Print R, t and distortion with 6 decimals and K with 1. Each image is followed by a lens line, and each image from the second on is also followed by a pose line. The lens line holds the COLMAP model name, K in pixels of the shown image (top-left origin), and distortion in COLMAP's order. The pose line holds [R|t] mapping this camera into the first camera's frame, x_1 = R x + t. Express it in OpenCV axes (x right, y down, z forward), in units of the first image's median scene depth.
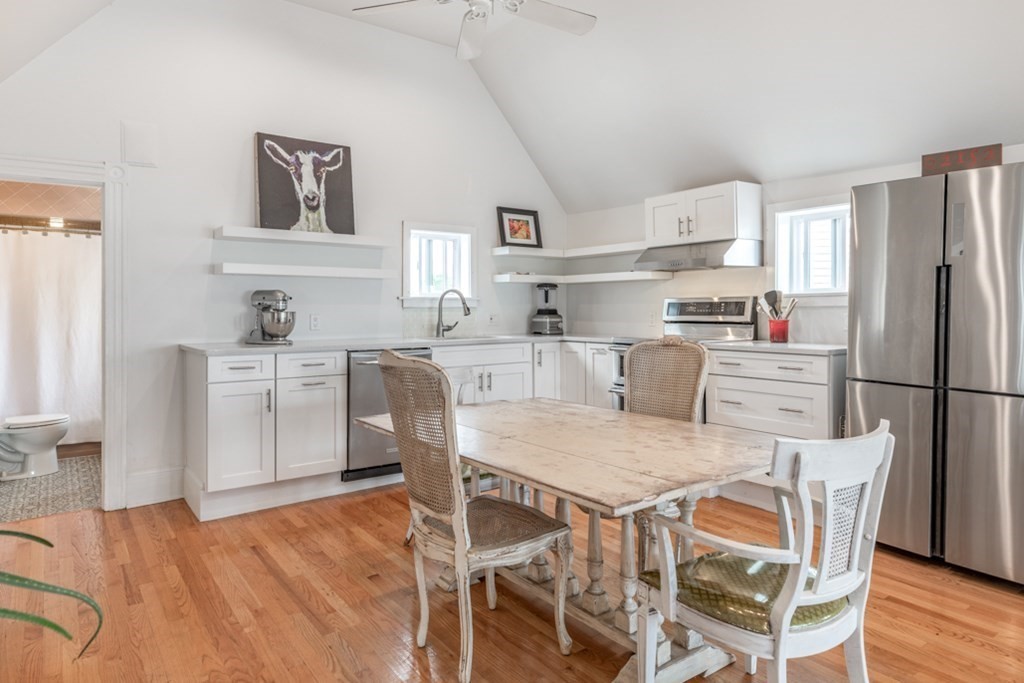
lens RADIAL K [[608.9, 0, 483.7], [0, 608.9, 313.1], [0, 0, 1]] dist [0.009564, 0.002163]
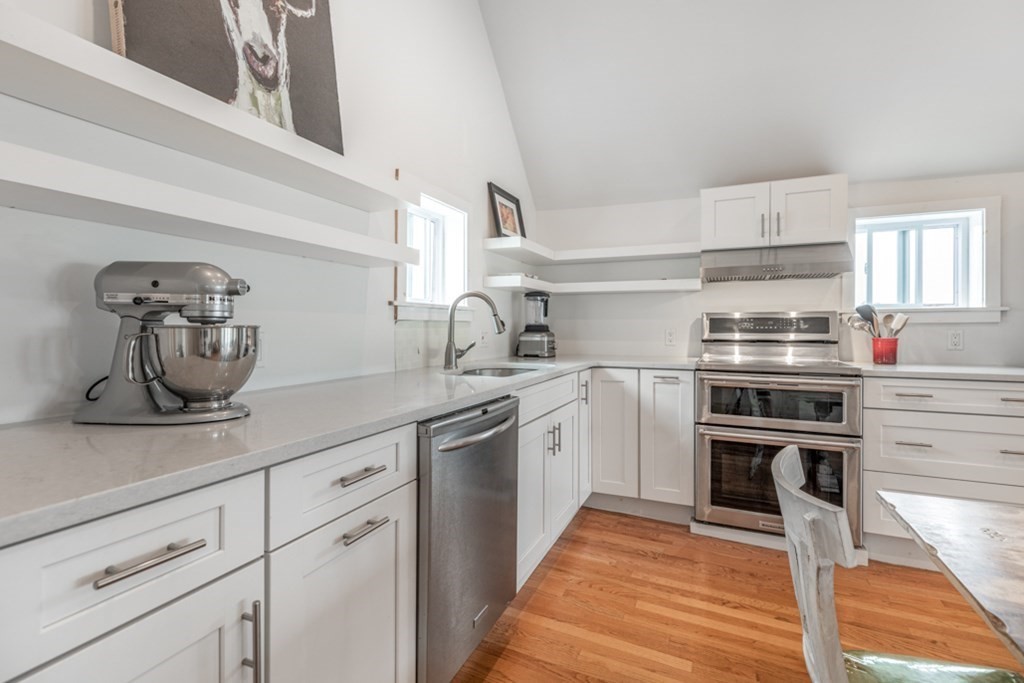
lens RADIAL K [[476.7, 0, 515.6], [0, 476.7, 335.5], [0, 0, 1]] dist [-0.000890, -0.001017]
pose [[0.868702, -0.004273, 0.495316, -0.288819], [-0.001927, 0.999926, 0.012007, -0.000168], [-0.495331, -0.011385, 0.868630, 0.615030]]
